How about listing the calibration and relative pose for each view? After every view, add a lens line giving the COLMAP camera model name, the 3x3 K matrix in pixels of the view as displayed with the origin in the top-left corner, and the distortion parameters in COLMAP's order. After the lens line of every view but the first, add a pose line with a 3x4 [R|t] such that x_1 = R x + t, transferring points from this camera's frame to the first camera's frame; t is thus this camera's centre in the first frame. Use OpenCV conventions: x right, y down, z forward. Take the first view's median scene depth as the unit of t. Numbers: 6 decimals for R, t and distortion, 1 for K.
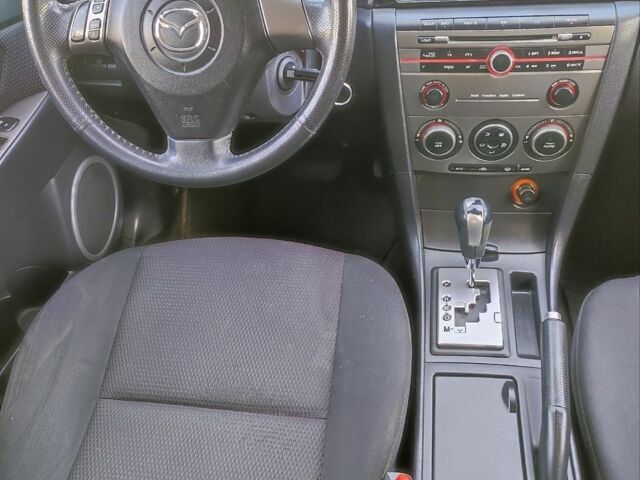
lens RADIAL K [[627.3, 0, 320.0], [0, 627.3, 240.0], [0, 0, 1]] dist [0.015819, -0.009796]
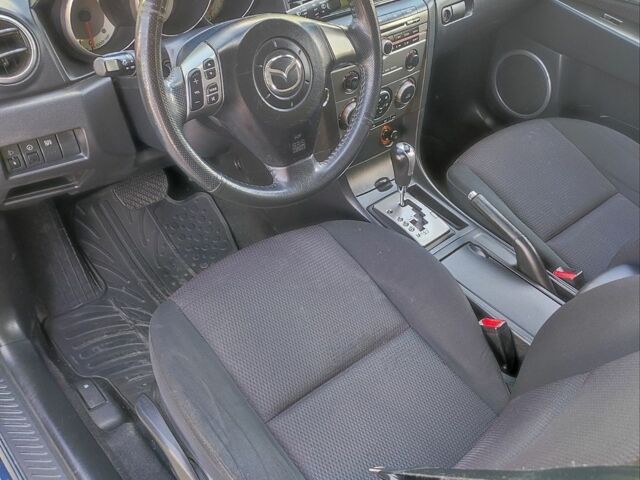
lens RADIAL K [[627.3, 0, 320.0], [0, 627.3, 240.0], [0, 0, 1]] dist [0.015819, -0.009796]
pose [[0.639305, -0.406002, 0.653032, -0.894396], [0.390547, 0.902998, 0.179072, -0.195622], [-0.662391, 0.140558, 0.735855, 0.104564]]
